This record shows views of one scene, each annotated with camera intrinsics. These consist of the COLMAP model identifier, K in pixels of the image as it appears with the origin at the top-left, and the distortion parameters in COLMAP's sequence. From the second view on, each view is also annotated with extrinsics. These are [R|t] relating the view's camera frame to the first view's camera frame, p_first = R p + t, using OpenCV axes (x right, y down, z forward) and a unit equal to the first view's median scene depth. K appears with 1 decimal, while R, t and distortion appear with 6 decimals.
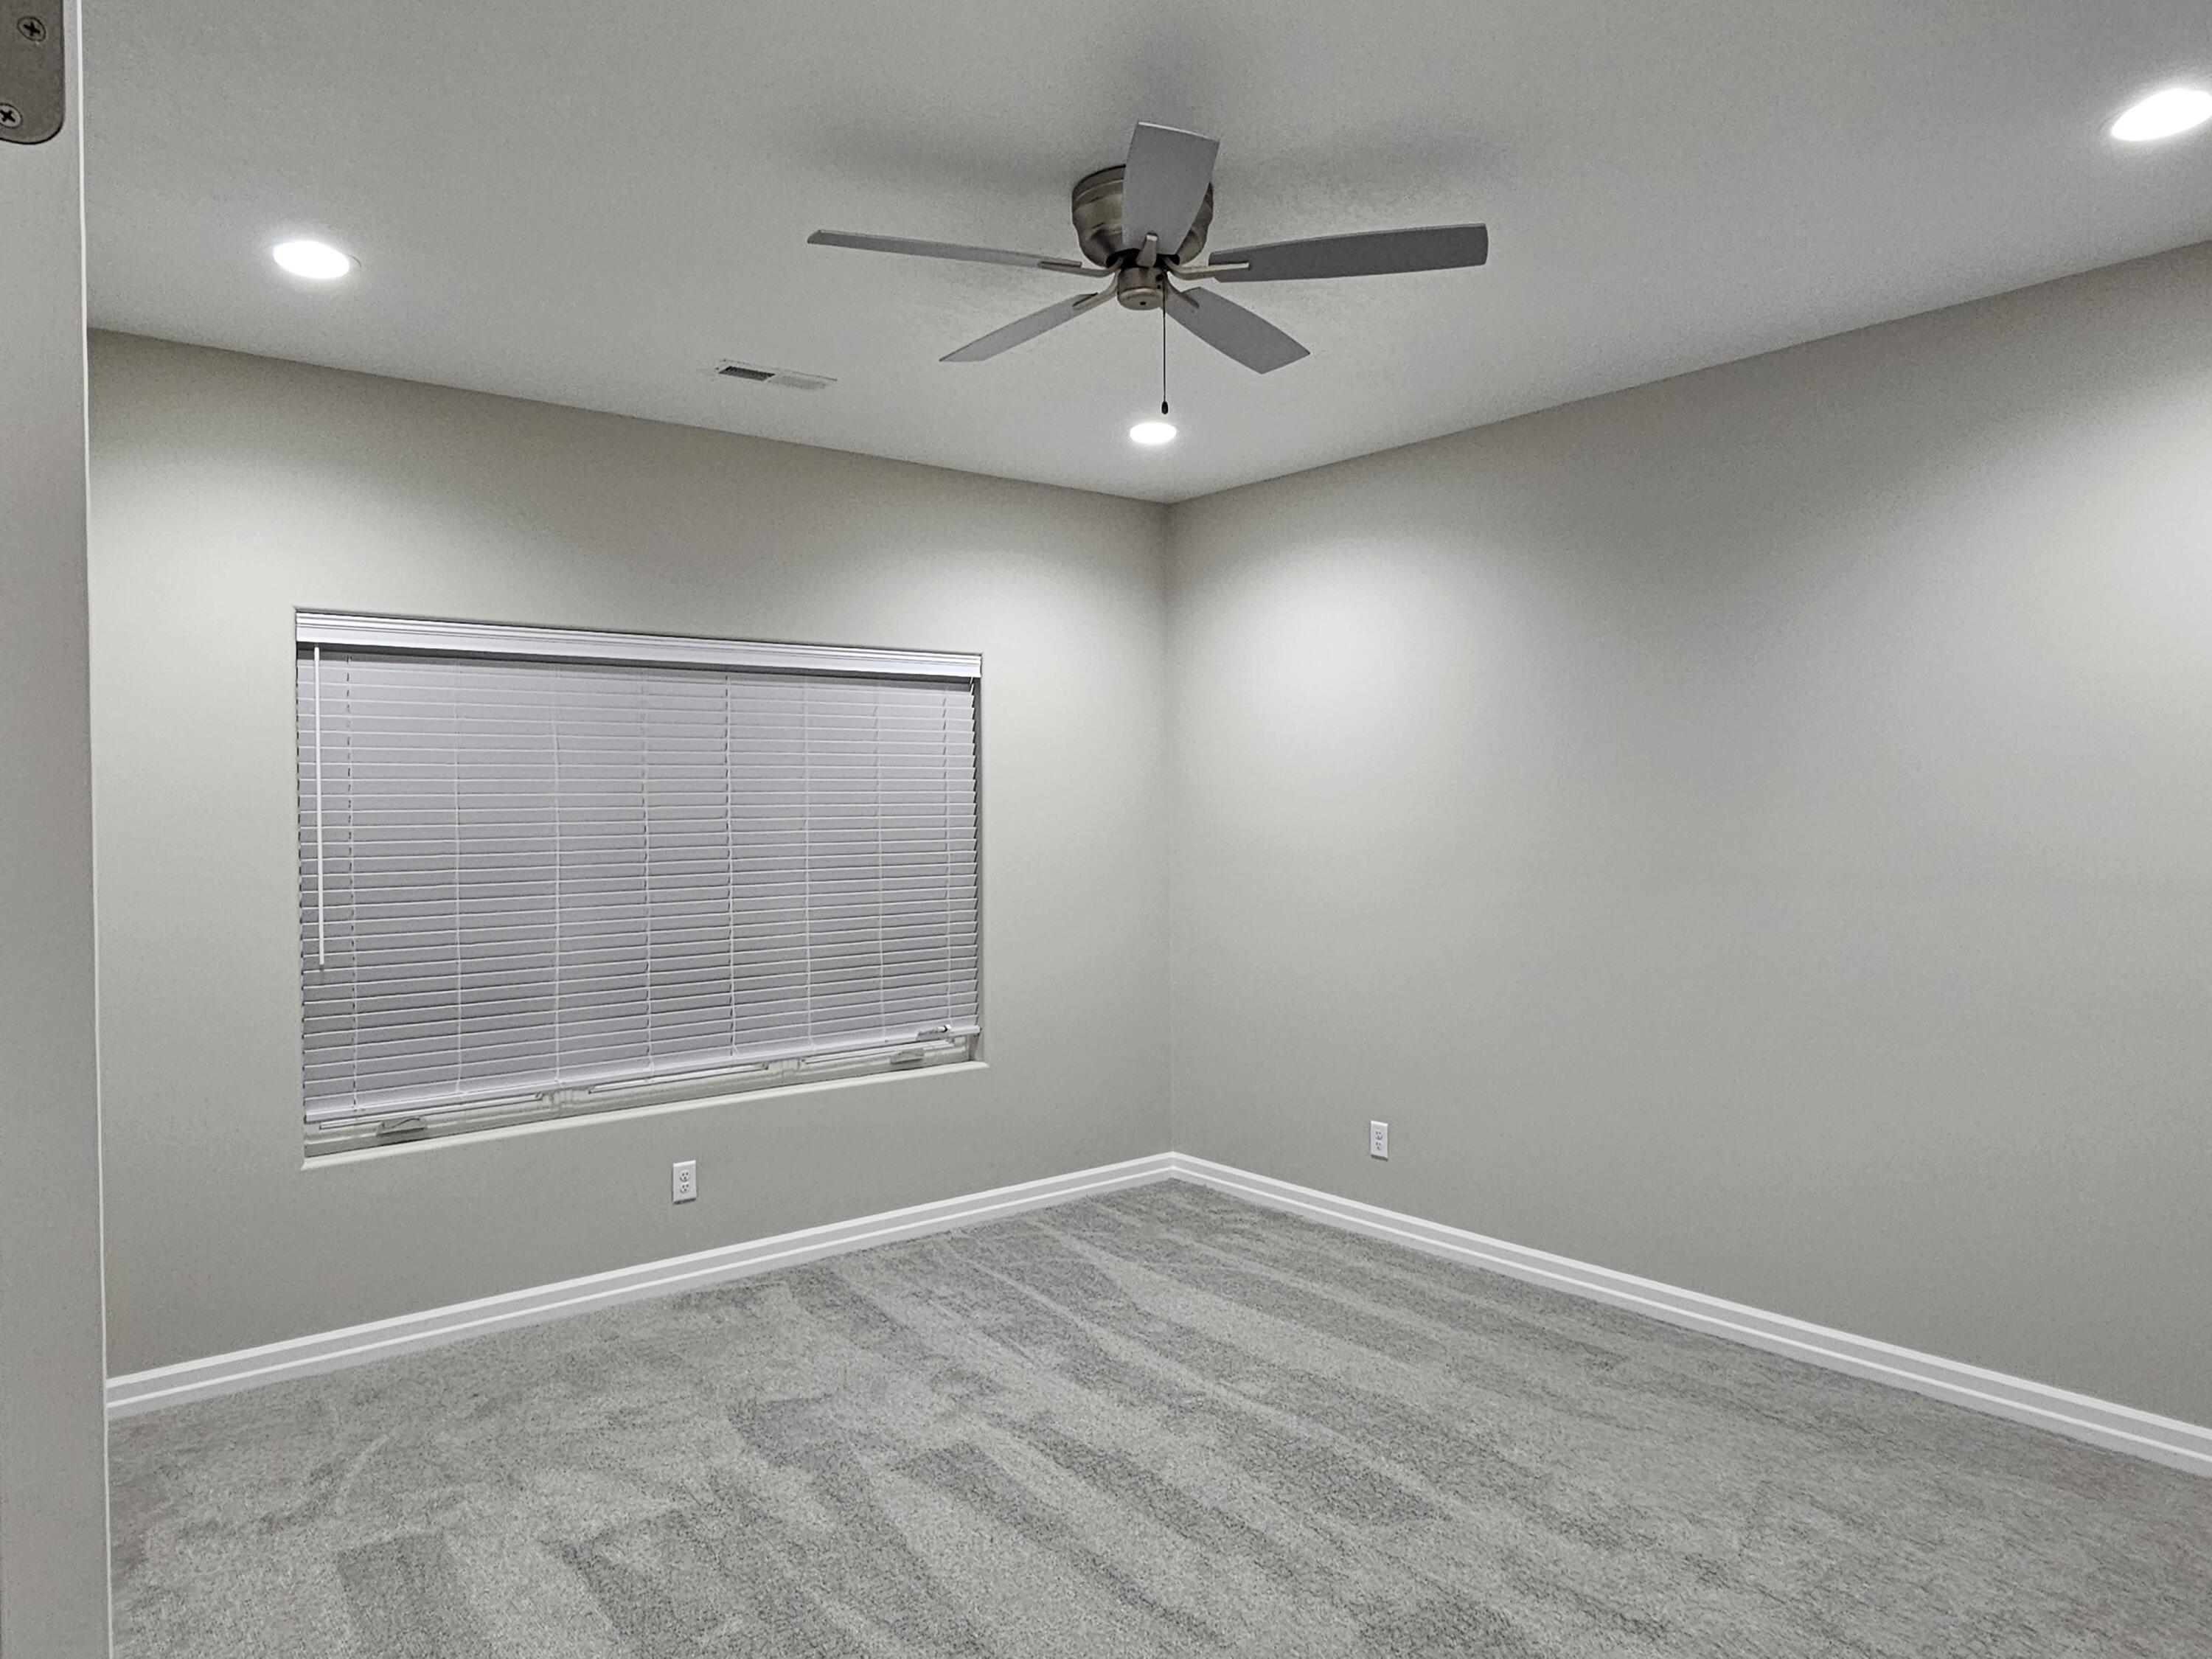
lens RADIAL K [[1445.5, 0, 1149.4], [0, 1445.5, 826.0], [0, 0, 1]] dist [-0.003943, 0.001424]
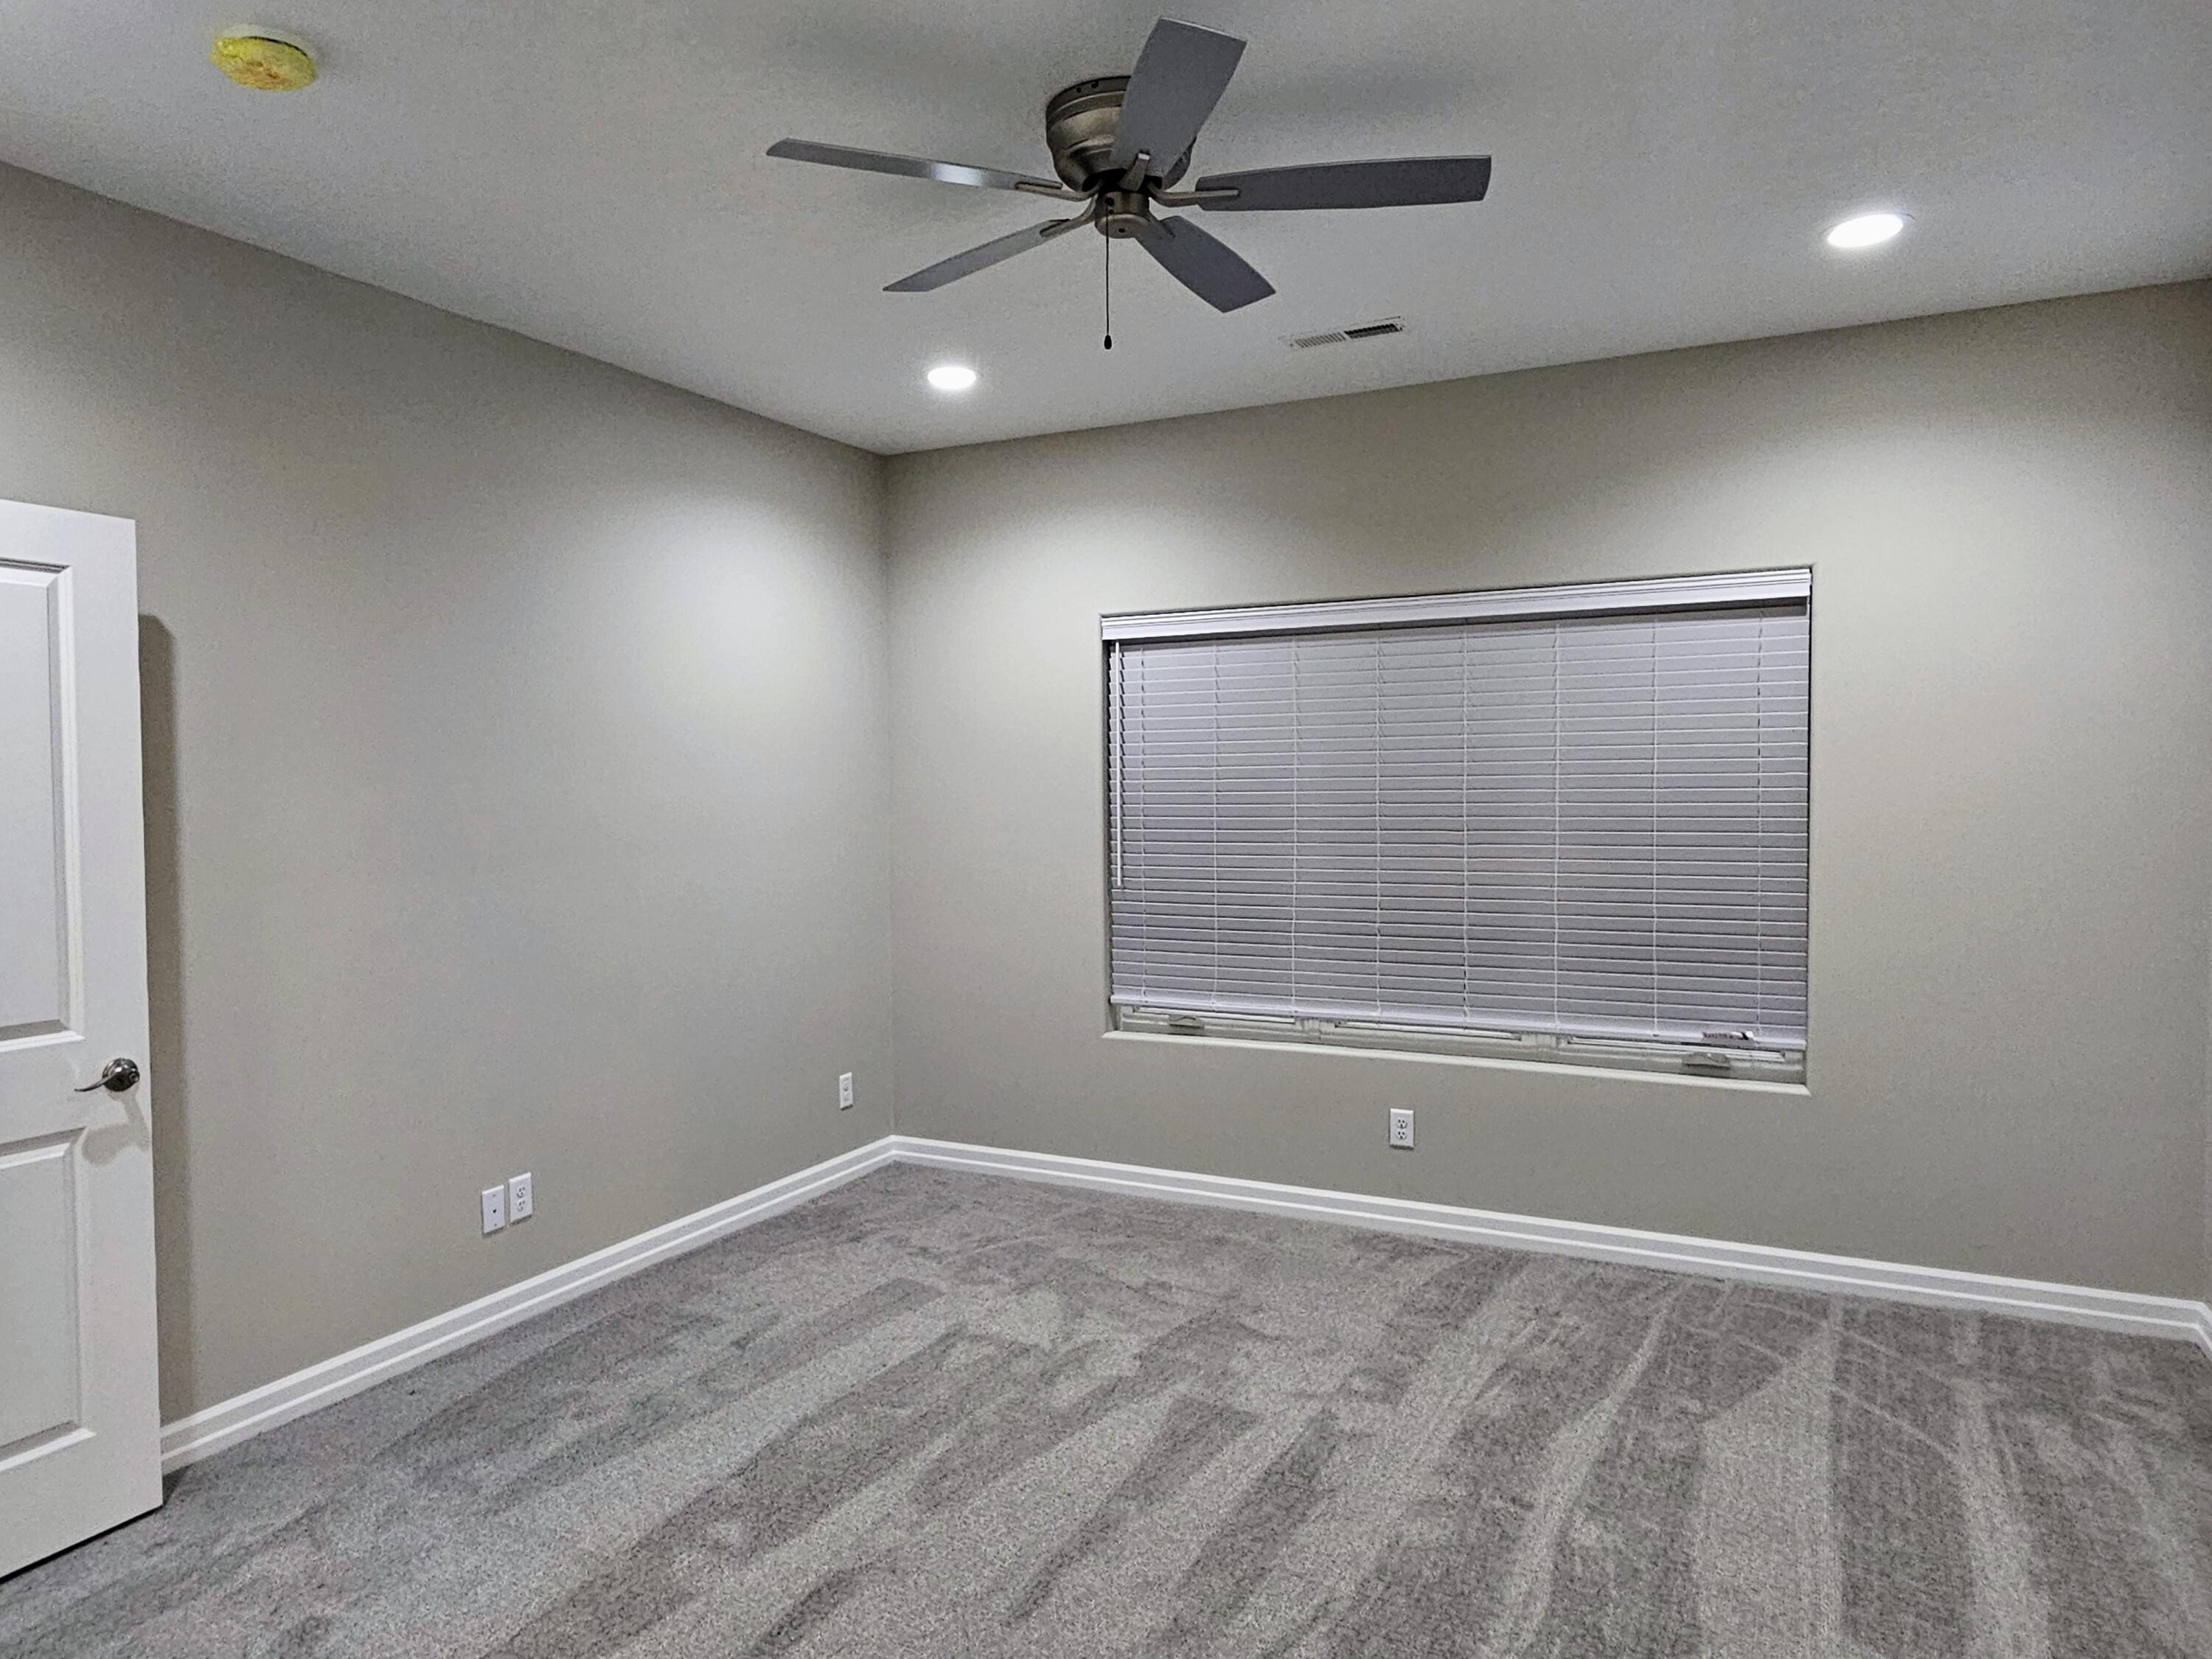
lens RADIAL K [[1445.5, 0, 1149.4], [0, 1445.5, 826.0], [0, 0, 1]] dist [-0.003943, 0.001424]
pose [[0.395640, 0.044045, -0.917349, 0.555285], [-0.003151, 0.998909, 0.046602, -0.017259], [0.918400, -0.015547, 0.395347, 0.442051]]
